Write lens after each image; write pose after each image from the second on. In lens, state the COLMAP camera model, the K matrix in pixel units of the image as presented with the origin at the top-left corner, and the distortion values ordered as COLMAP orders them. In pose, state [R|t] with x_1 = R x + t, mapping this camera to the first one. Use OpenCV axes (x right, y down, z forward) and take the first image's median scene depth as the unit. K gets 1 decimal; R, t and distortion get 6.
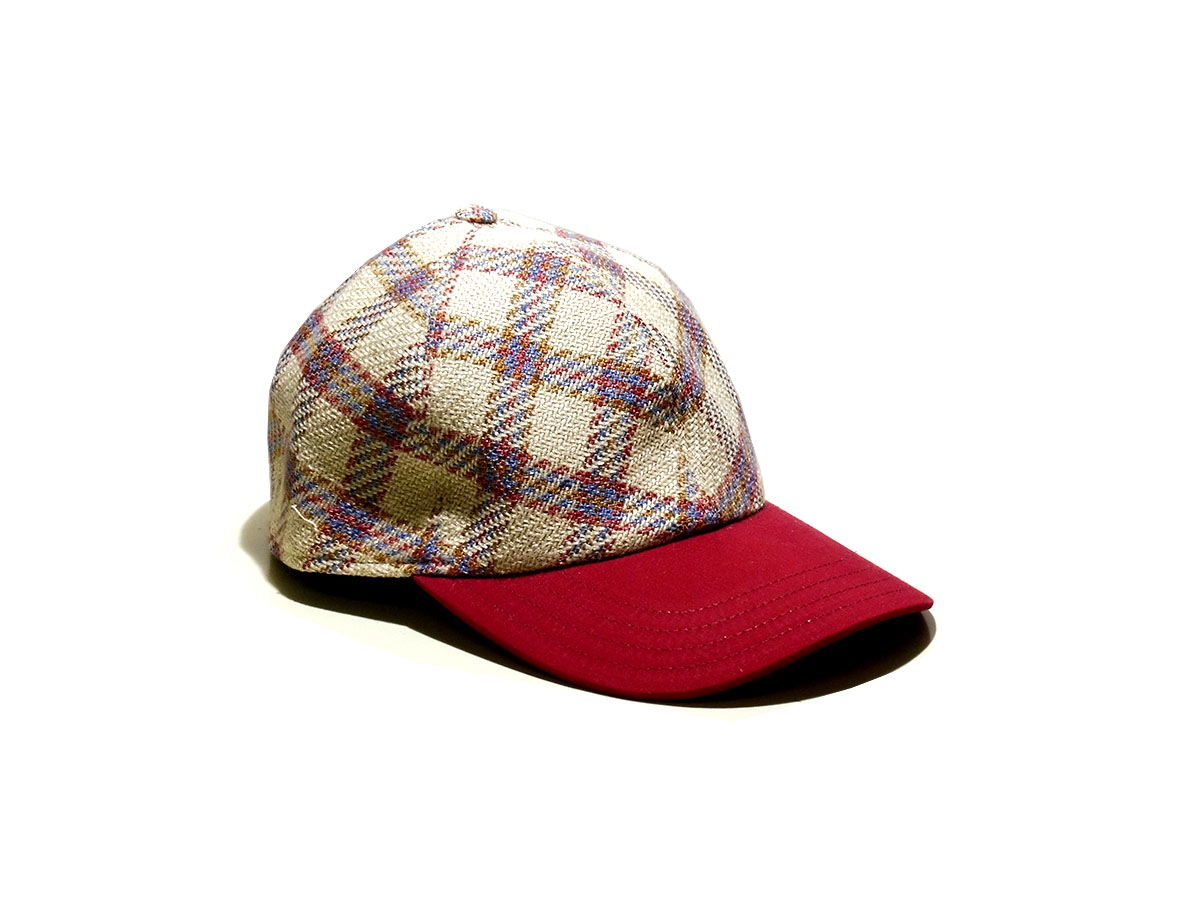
lens RADIAL K [[2540.2, 0, 600.0], [0, 2540.2, 450.0], [0, 0, 1]] dist [0.700831, -16.969980]
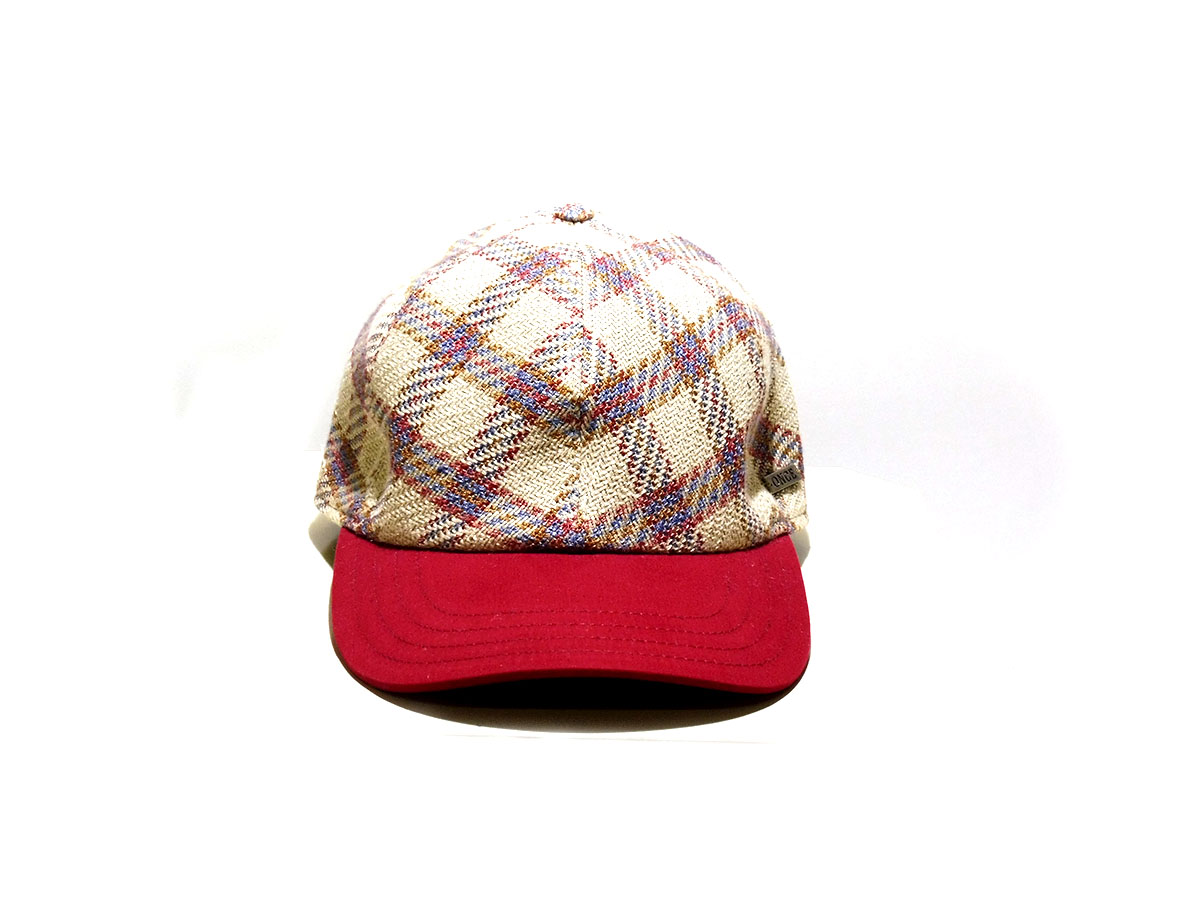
lens RADIAL K [[2540.2, 0, 600.0], [0, 2540.2, 450.0], [0, 0, 1]] dist [0.700831, -16.969980]
pose [[0.733035, 0.205371, -0.648446, 0.683281], [-0.212574, 0.974747, 0.068410, -0.076769], [0.646120, 0.087696, 0.758181, 0.262905]]
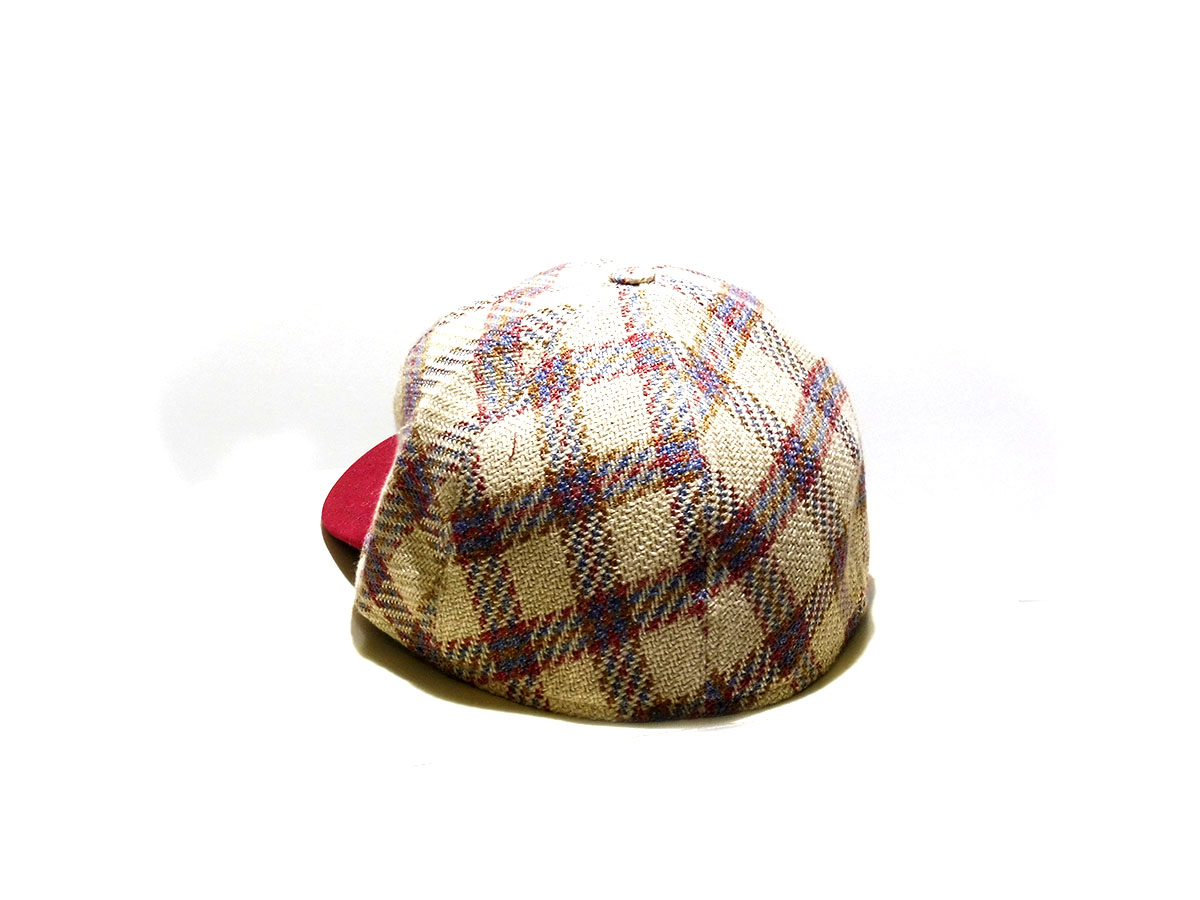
lens RADIAL K [[2540.2, 0, 600.0], [0, 2540.2, 450.0], [0, 0, 1]] dist [0.700831, -16.969980]
pose [[-0.894602, -0.163948, 0.415701, -0.455477], [0.110211, 0.820580, 0.560805, -0.590552], [-0.433059, 0.547513, -0.716024, 1.808689]]
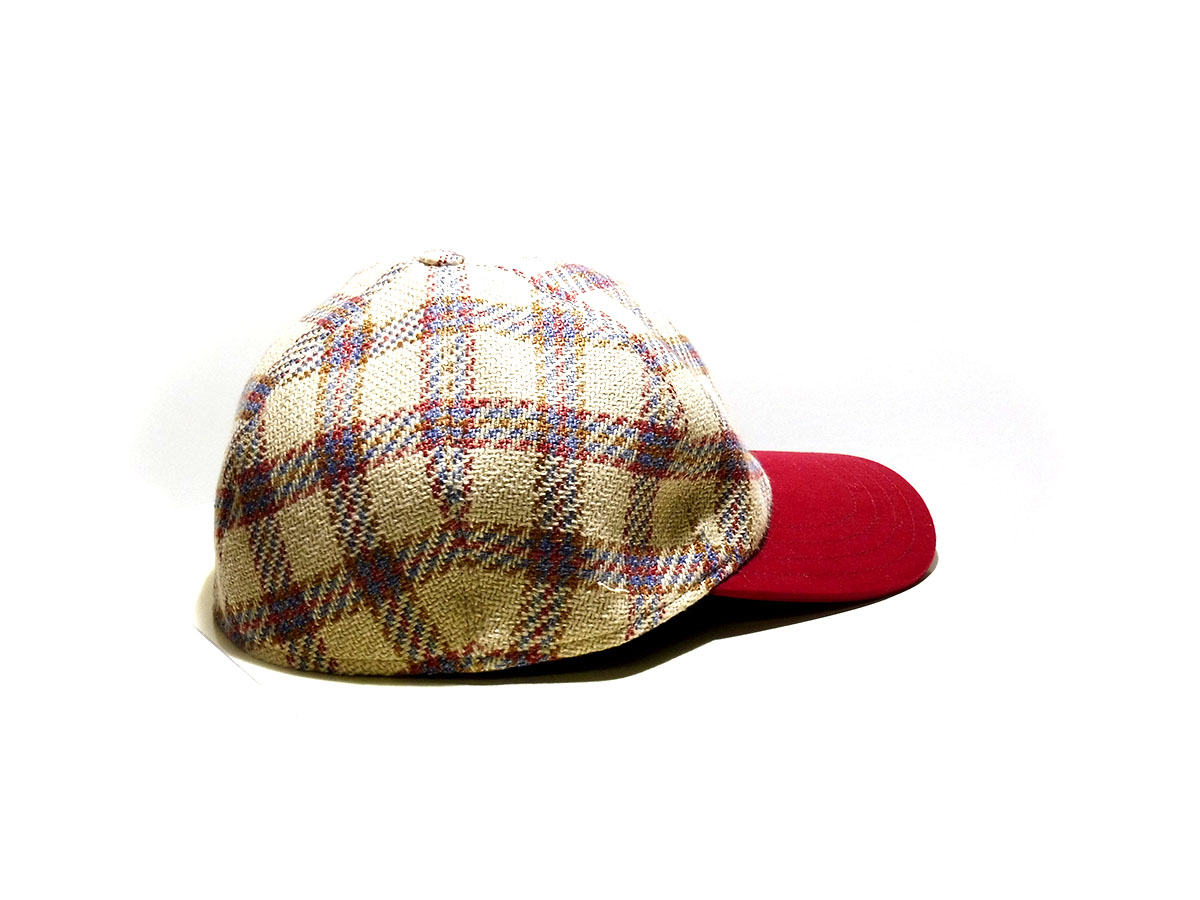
lens RADIAL K [[2540.2, 0, 600.0], [0, 2540.2, 450.0], [0, 0, 1]] dist [0.700831, -16.969980]
pose [[0.244423, -0.305942, 0.920140, -0.978279], [0.286052, 0.929442, 0.233049, -0.244229], [-0.926516, 0.206245, 0.314692, 0.715637]]
